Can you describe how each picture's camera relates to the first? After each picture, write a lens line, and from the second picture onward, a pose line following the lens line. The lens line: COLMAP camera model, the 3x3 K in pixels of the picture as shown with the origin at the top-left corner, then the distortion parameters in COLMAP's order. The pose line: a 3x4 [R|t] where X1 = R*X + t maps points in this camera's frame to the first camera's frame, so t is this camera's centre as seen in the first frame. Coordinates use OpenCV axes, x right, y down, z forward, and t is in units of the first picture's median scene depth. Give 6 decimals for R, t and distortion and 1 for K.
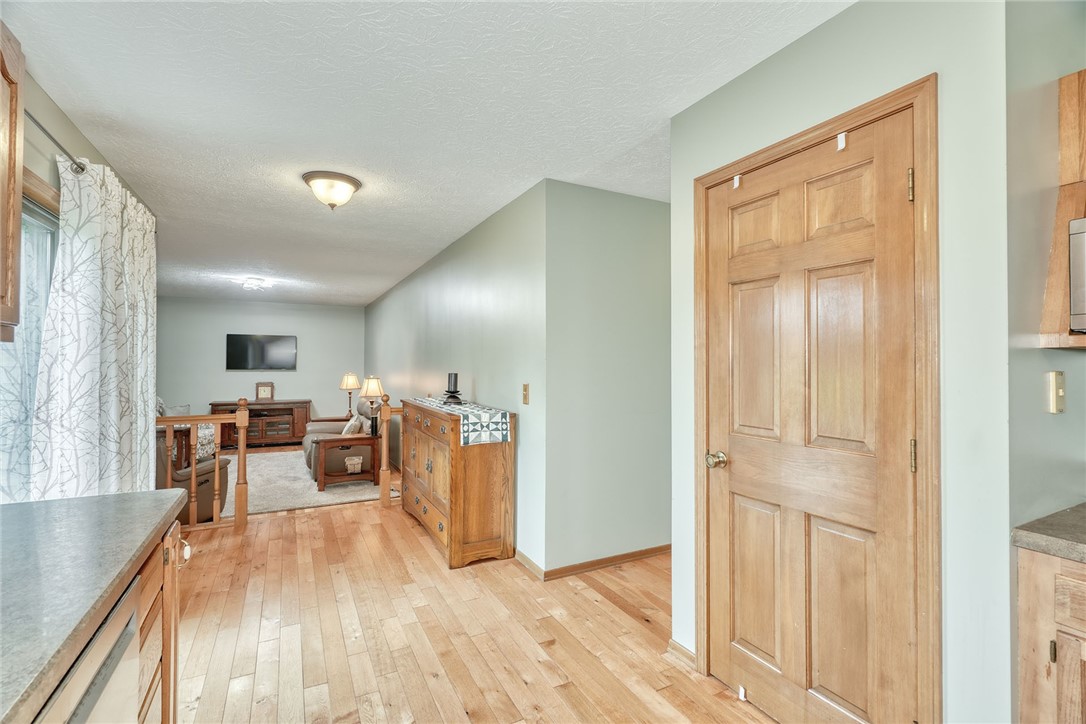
lens RADIAL K [[496.1, 0, 543.0], [0, 496.1, 362.0], [0, 0, 1]] dist [-0.001109, 0.000038]
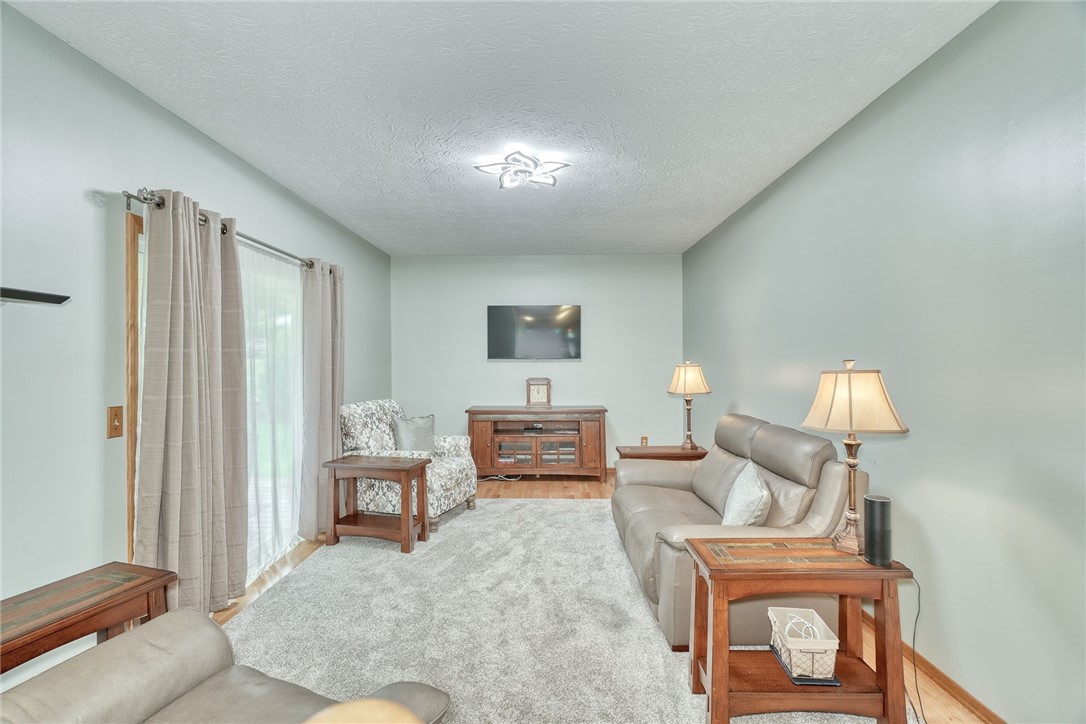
lens RADIAL K [[496.1, 0, 543.0], [0, 496.1, 362.0], [0, 0, 1]] dist [-0.001109, 0.000038]
pose [[0.884715, -0.006048, -0.466092, -0.263937], [0.011405, 0.999897, 0.008673, 0.014938], [0.465992, -0.012989, 0.884694, 0.447859]]
